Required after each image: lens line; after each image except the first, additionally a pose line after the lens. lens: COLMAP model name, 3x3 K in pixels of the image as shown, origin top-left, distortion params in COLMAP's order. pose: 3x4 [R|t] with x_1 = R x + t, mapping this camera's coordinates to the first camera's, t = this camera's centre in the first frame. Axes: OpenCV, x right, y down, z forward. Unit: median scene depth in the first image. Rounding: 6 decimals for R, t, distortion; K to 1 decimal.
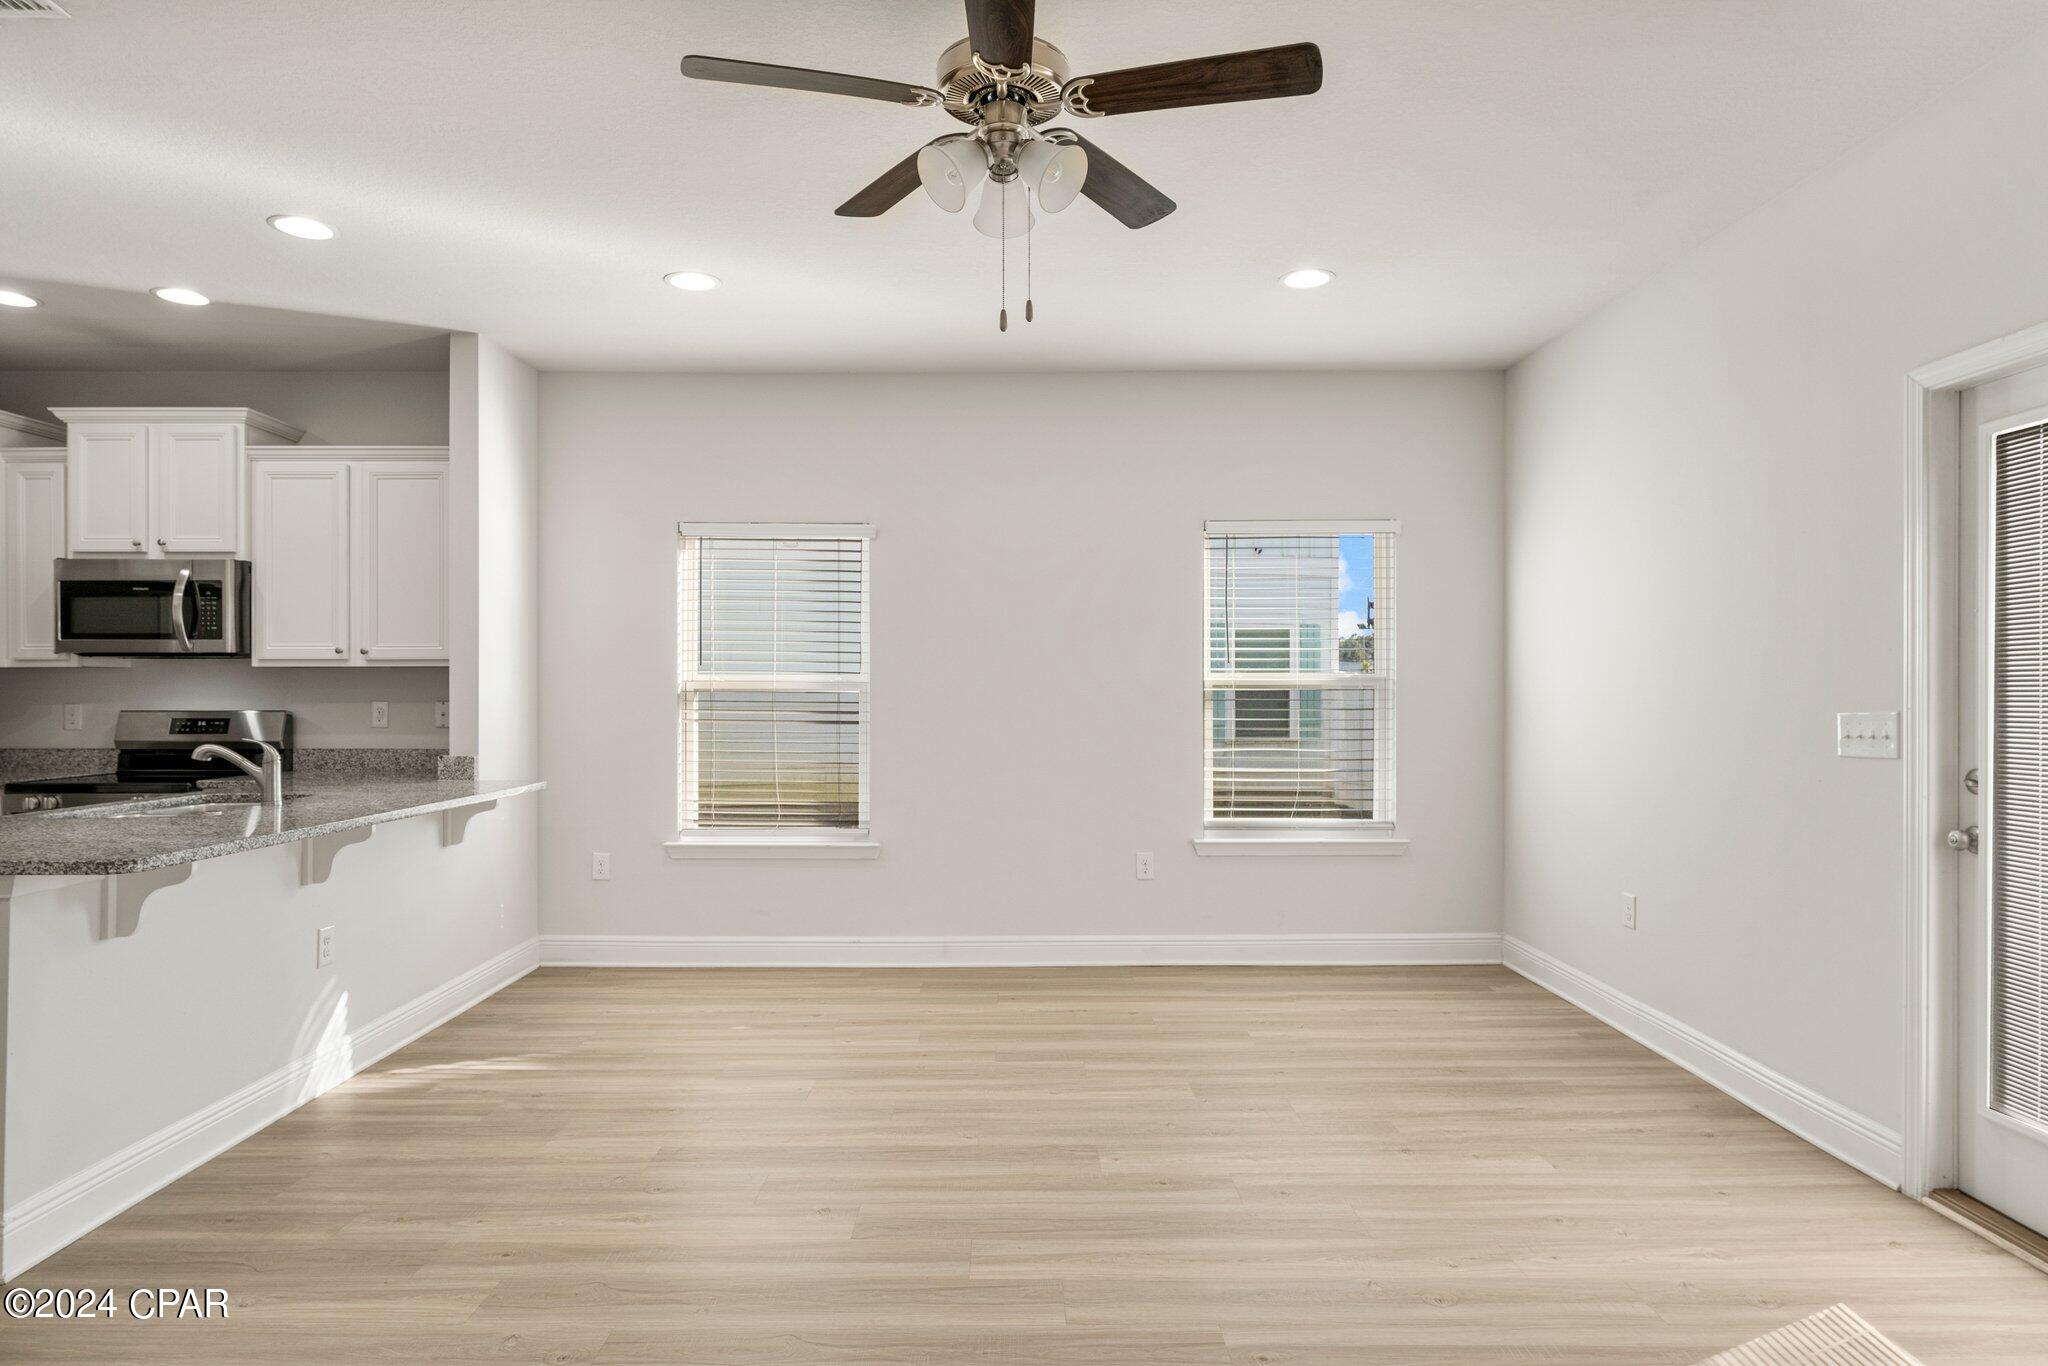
lens RADIAL K [[1134.9, 0, 1022.5], [0, 1134.9, 693.0], [0, 0, 1]] dist [0.001207, -0.003000]
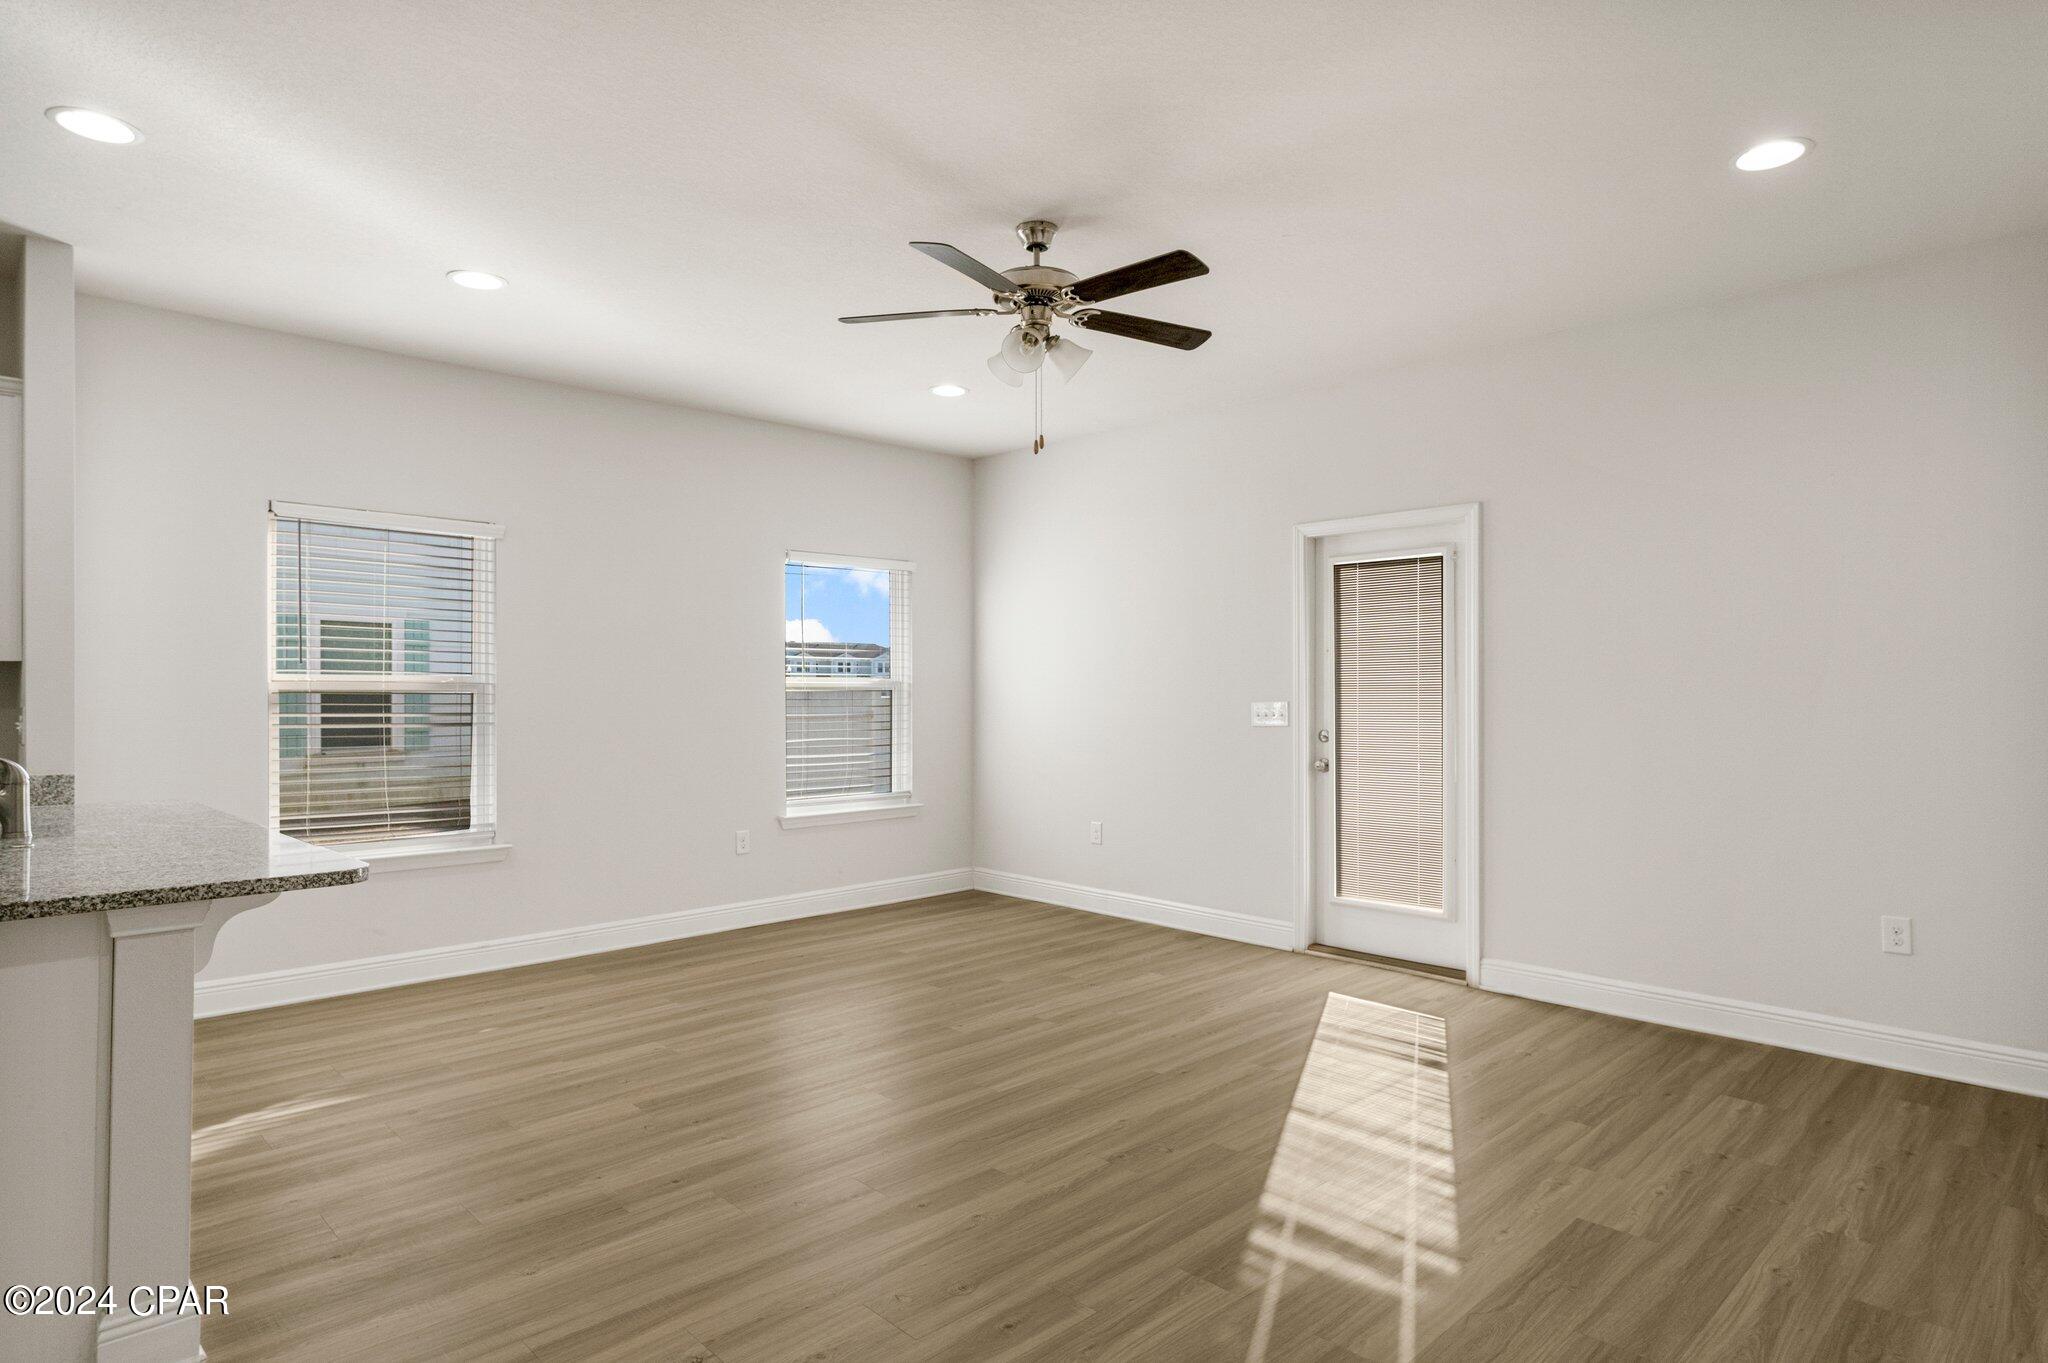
lens RADIAL K [[1134.9, 0, 1023.1], [0, 1134.9, 688.2], [0, 0, 1]] dist [0.001207, -0.003000]
pose [[0.719052, 0.001080, 0.694955, -0.632420], [0.003508, 0.999980, -0.005184, 0.001745], [-0.694947, 0.006165, 0.719035, -0.046950]]
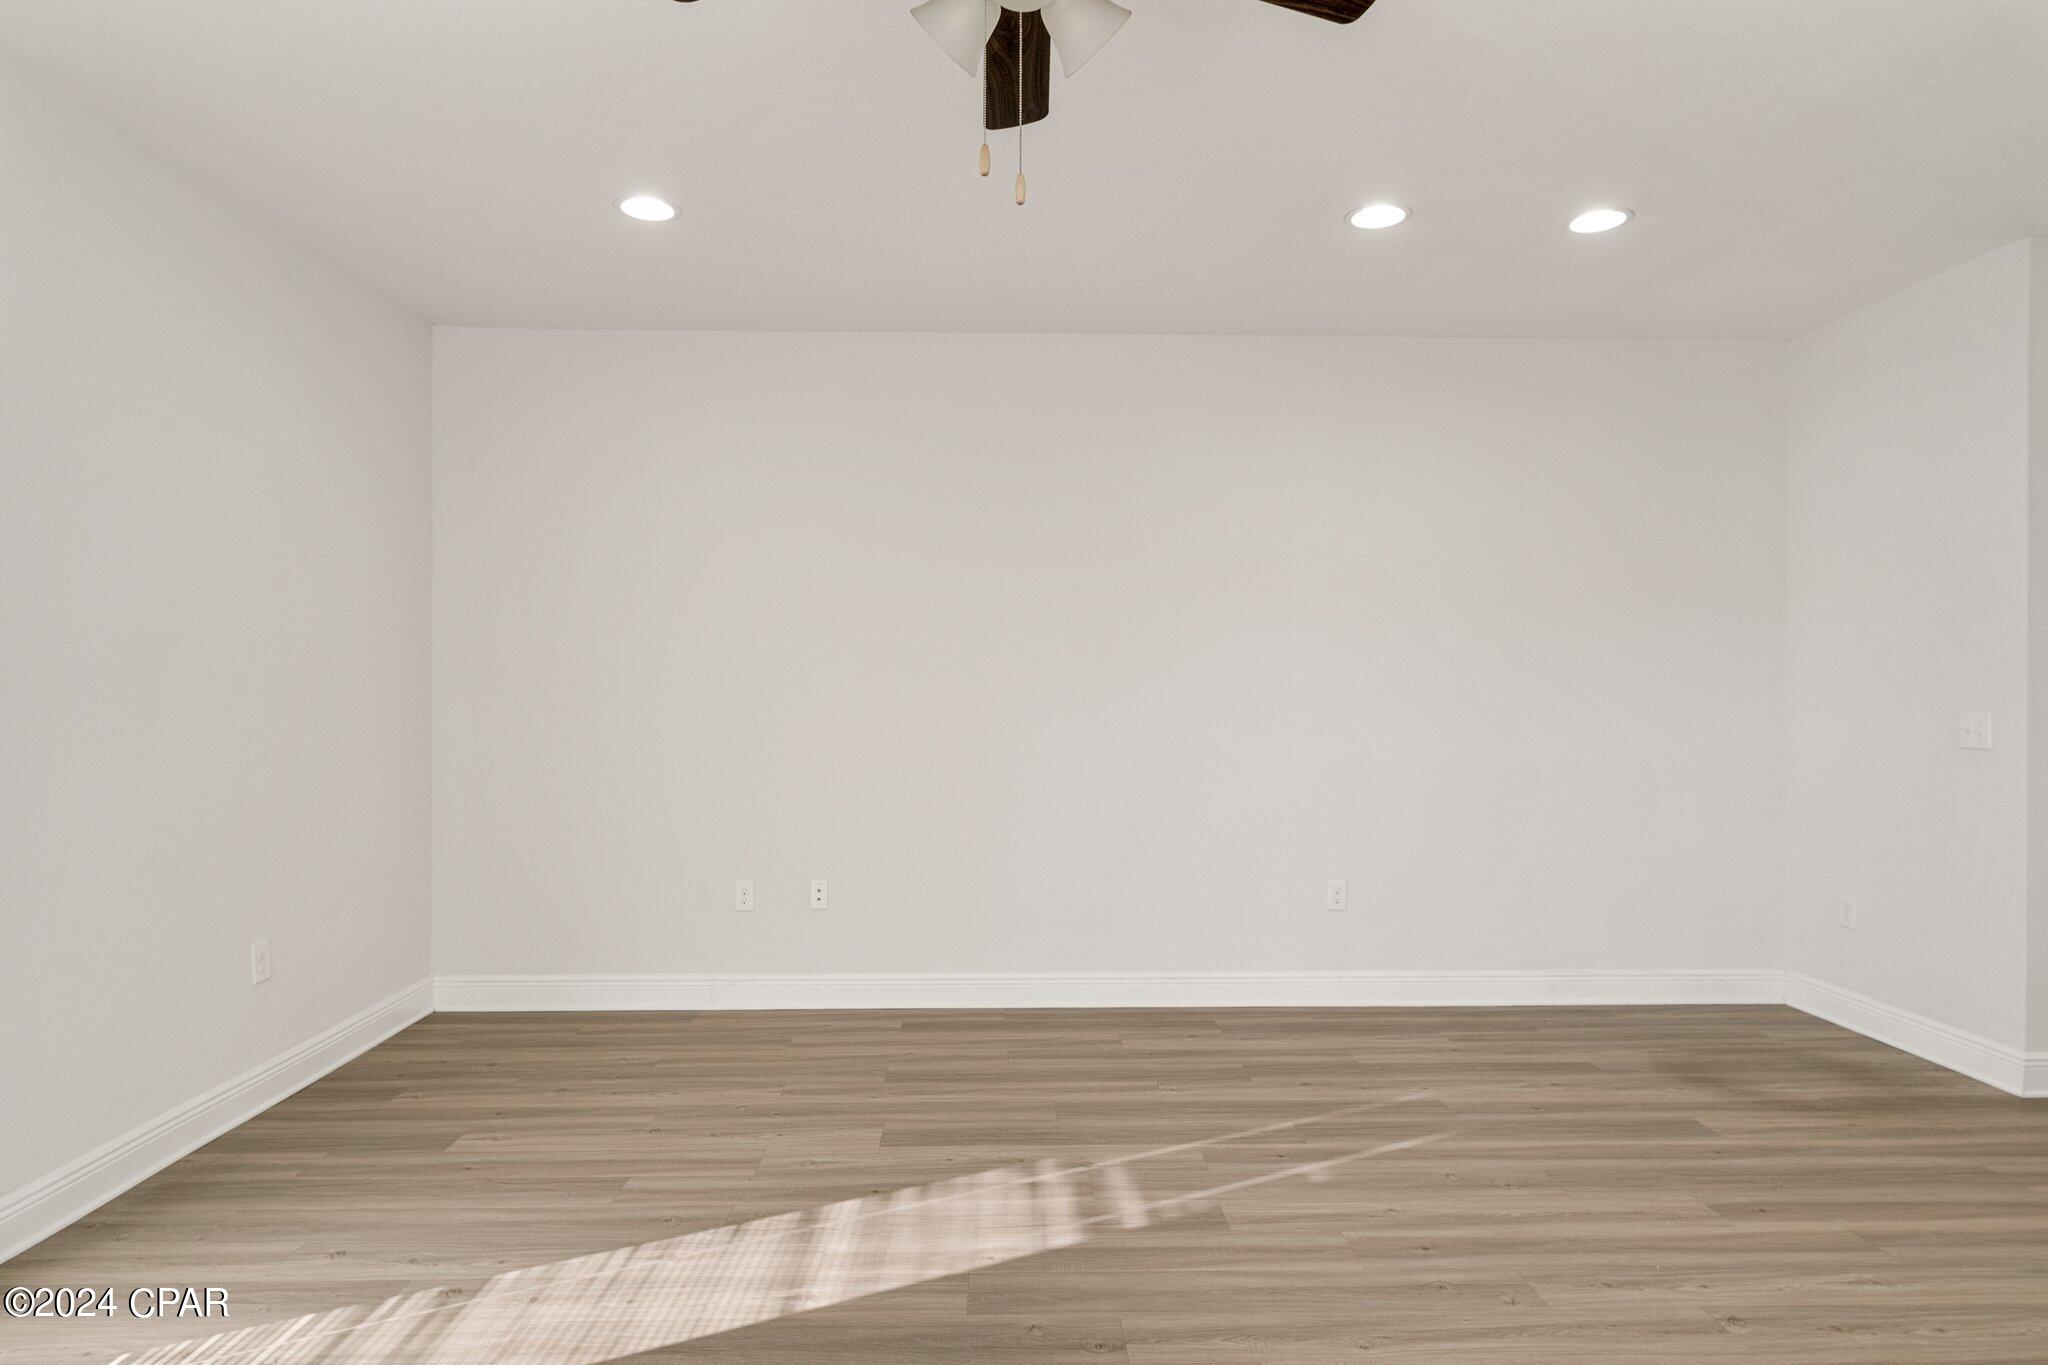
lens RADIAL K [[1134.9, 0, 1024.9], [0, 1134.9, 700.1], [0, 0, 1]] dist [0.001207, -0.003000]
pose [[-0.999650, -0.003961, -0.026157, 0.001934], [-0.004232, 0.999938, 0.010329, -0.003981], [0.026114, 0.010436, -0.999604, 1.005828]]
